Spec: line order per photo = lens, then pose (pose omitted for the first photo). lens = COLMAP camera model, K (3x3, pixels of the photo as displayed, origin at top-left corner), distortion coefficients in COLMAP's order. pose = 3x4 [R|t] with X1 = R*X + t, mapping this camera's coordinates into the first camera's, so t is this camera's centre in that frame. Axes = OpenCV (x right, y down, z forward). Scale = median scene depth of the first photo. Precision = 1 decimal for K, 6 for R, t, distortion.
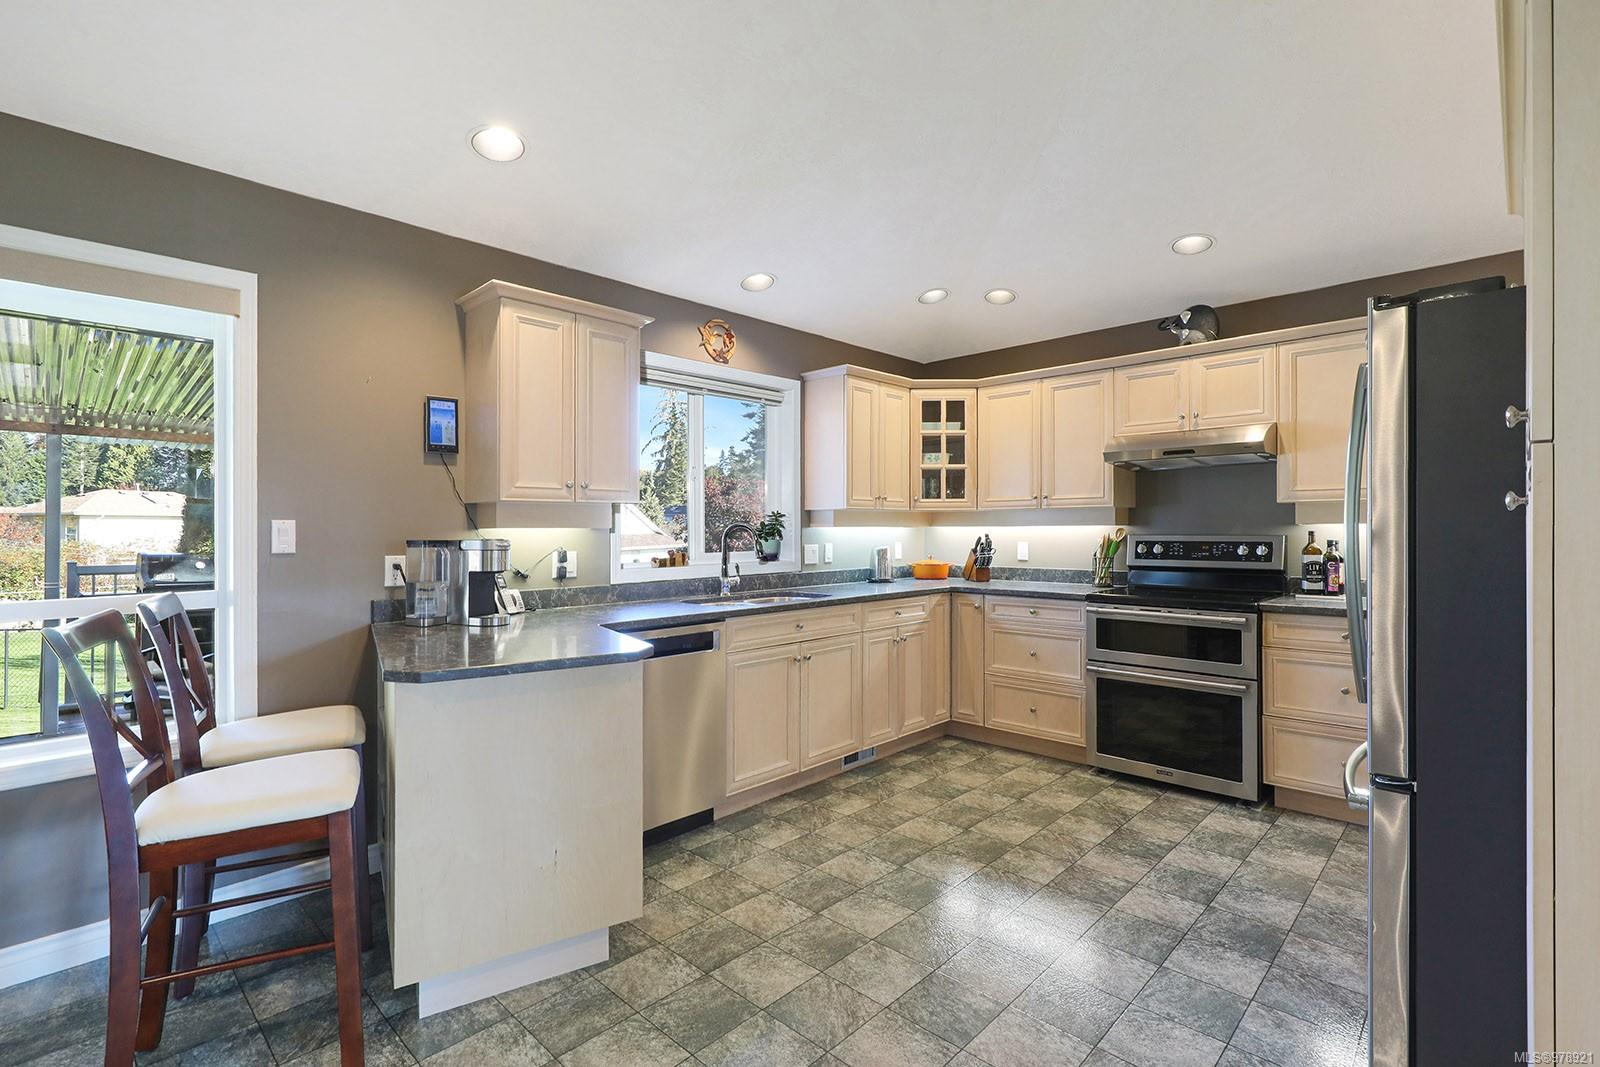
lens RADIAL K [[721.9, 0, 801.1], [0, 721.9, 528.8], [0, 0, 1]] dist [-0.000117, -0.000453]
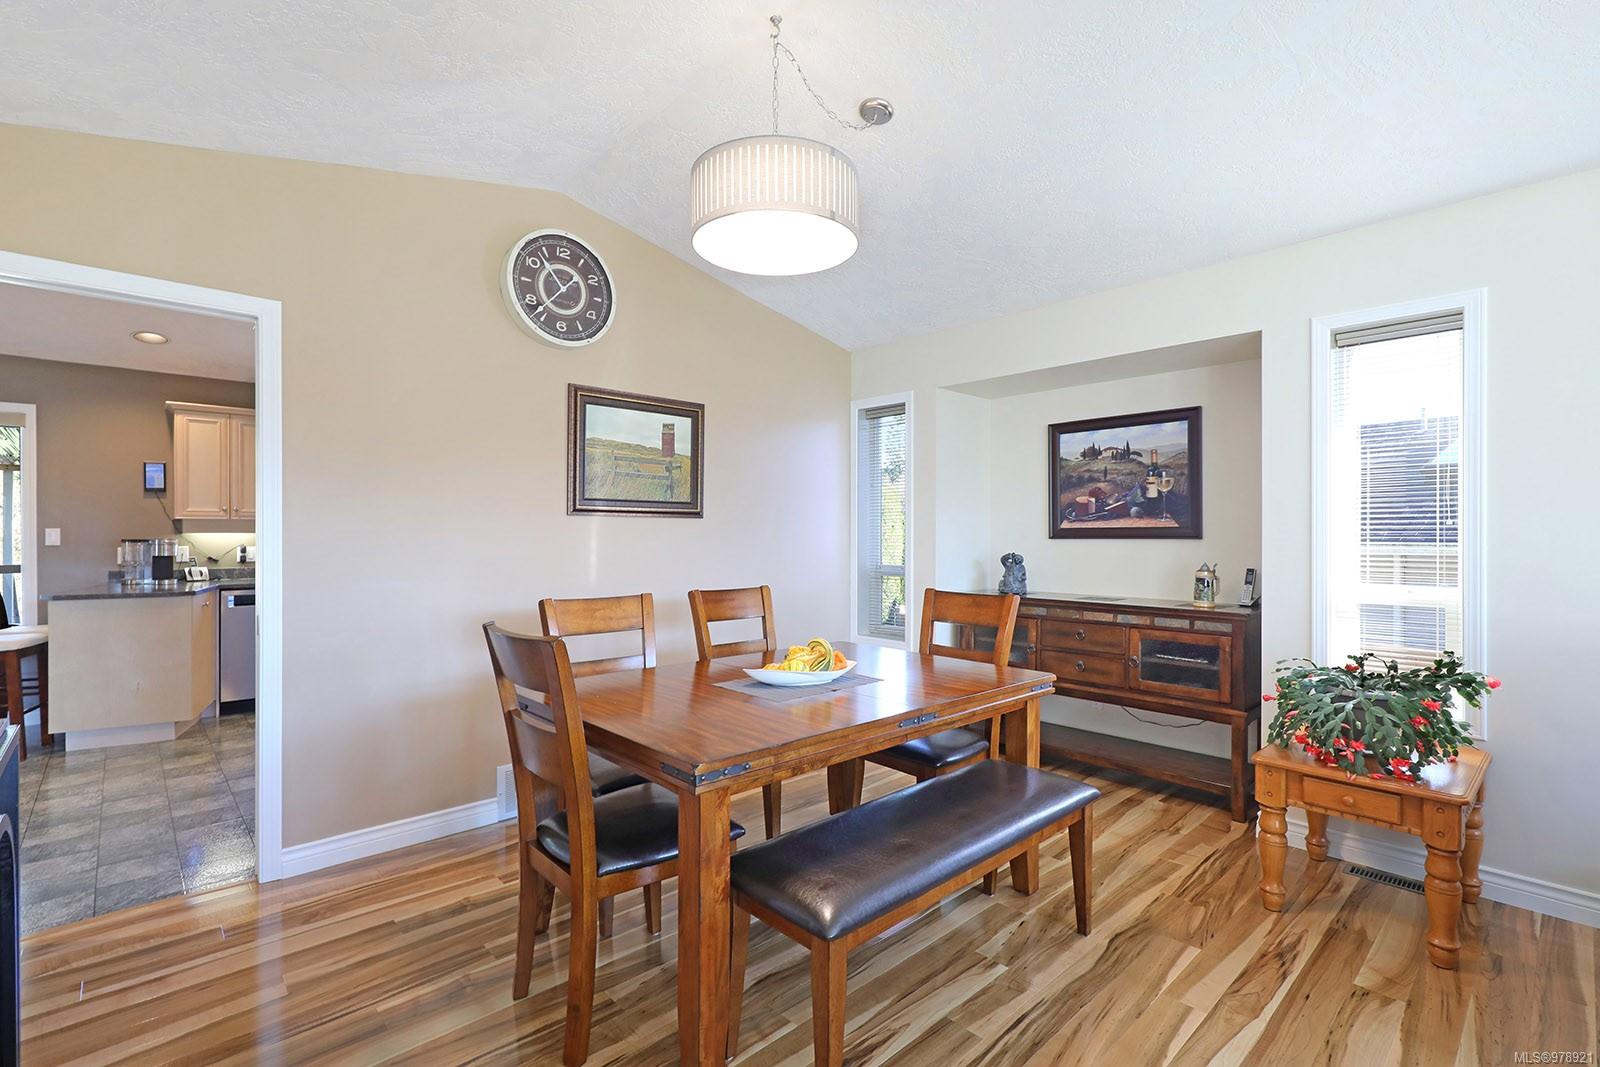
lens RADIAL K [[729.5, 0, 805.5], [0, 729.5, 539.4], [0, 0, 1]] dist [-0.001351, -0.000562]
pose [[0.998596, 0.005376, -0.052692, 0.940355], [-0.004971, 0.999957, 0.007816, -0.005460], [0.052732, -0.007543, 0.998580, -0.573948]]
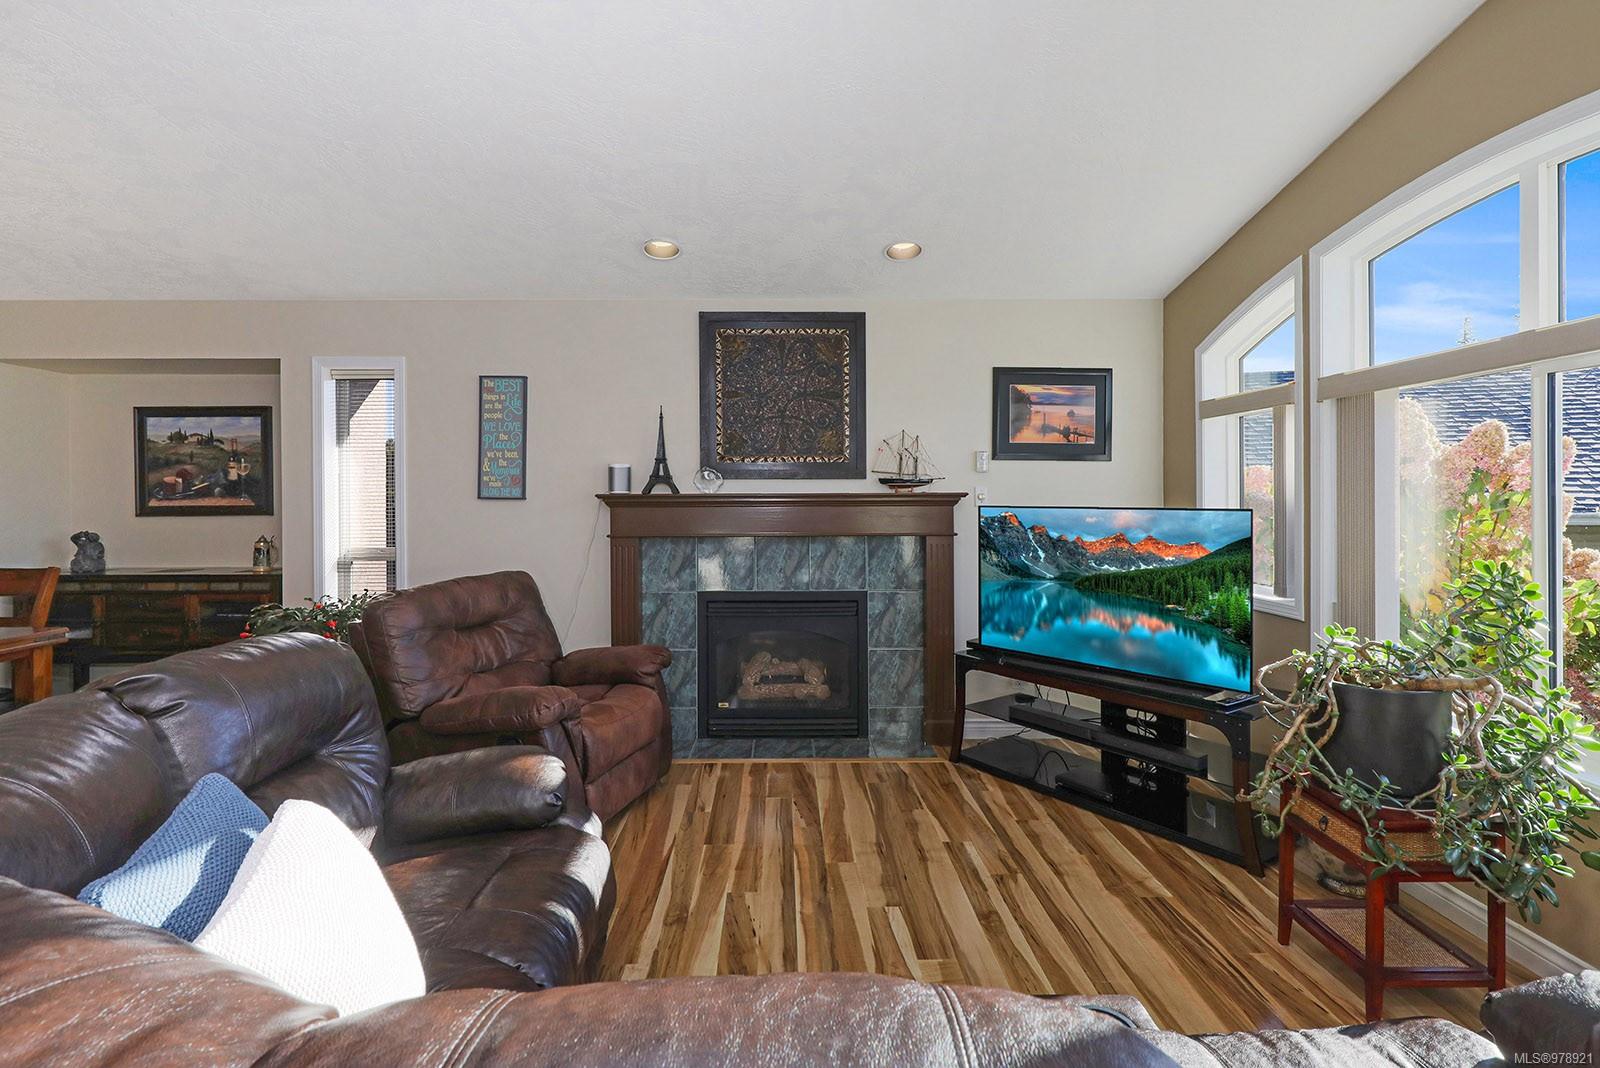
lens RADIAL K [[767.5, 0, 787.1], [0, 767.5, 492.5], [0, 0, 1]] dist [0.000236, -0.000652]
pose [[0.716474, 0.004337, 0.697600, 1.152937], [-0.000418, 0.999983, -0.005788, -0.032003], [-0.697614, 0.003855, 0.716464, -1.066365]]
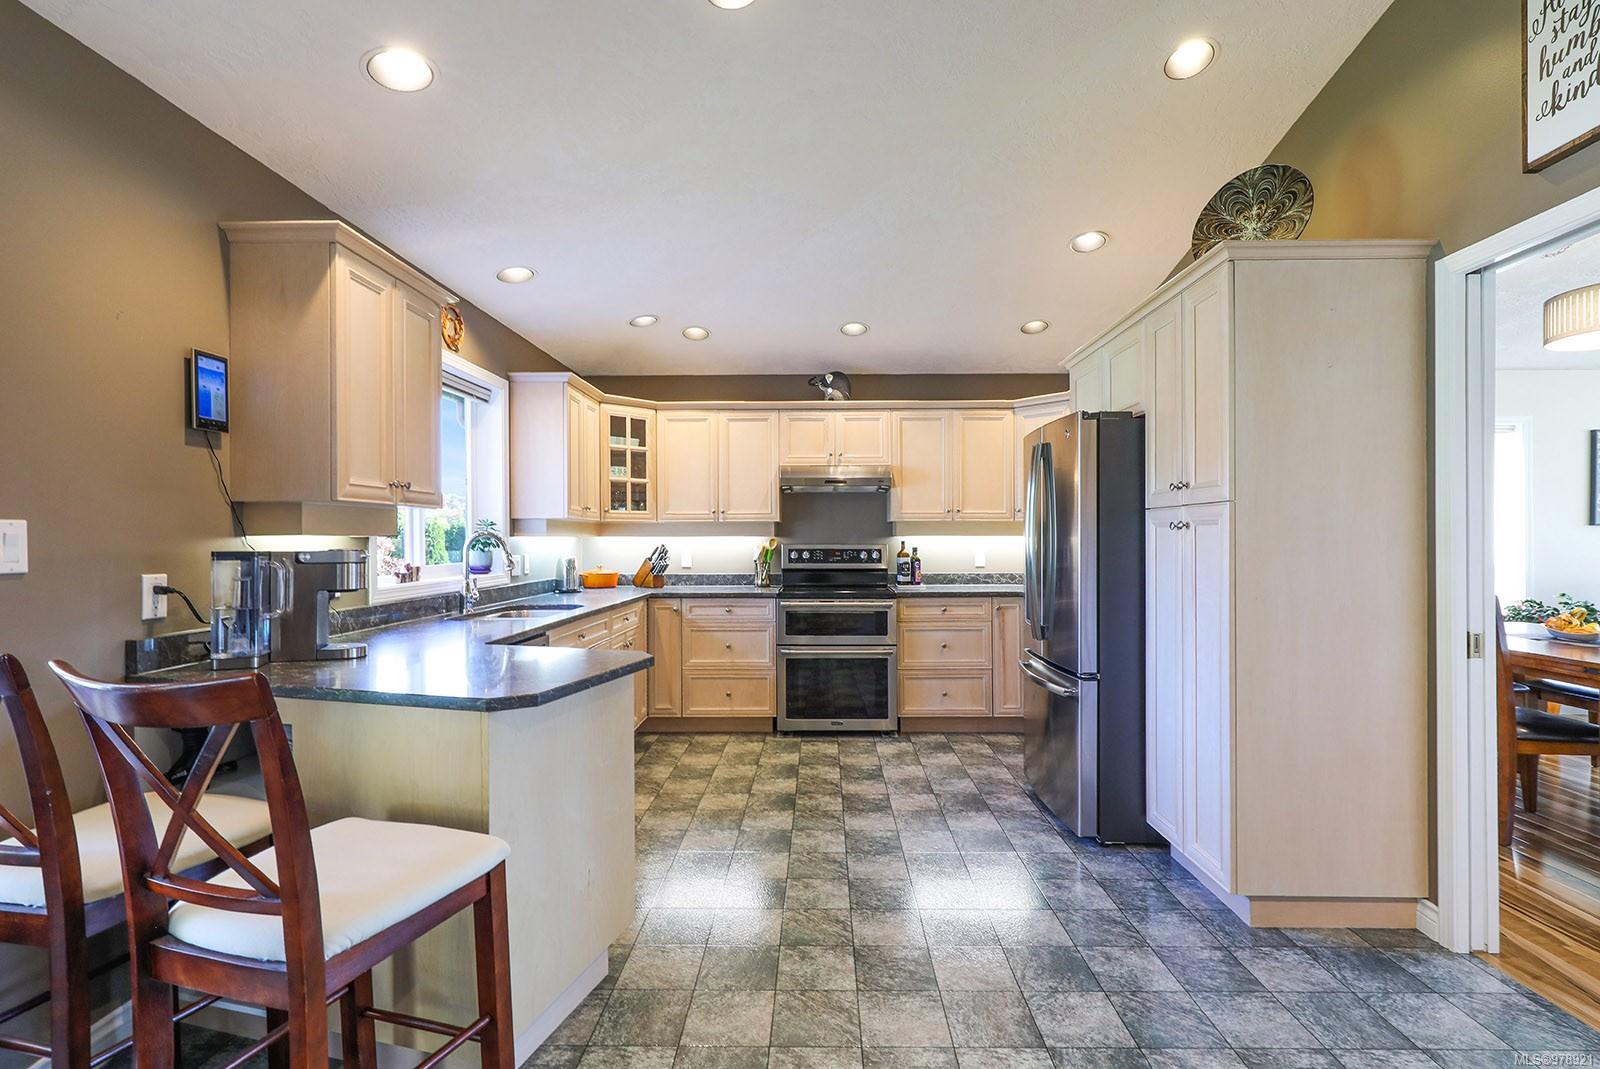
lens RADIAL K [[729.5, 0, 805.5], [0, 729.5, 540.4], [0, 0, 1]] dist [-0.001351, -0.000562]
pose [[0.739898, 0.001939, 0.672716, -0.410137], [-0.001878, 0.999998, -0.000817, 0.003070], [-0.672716, -0.000659, 0.739900, 0.045591]]
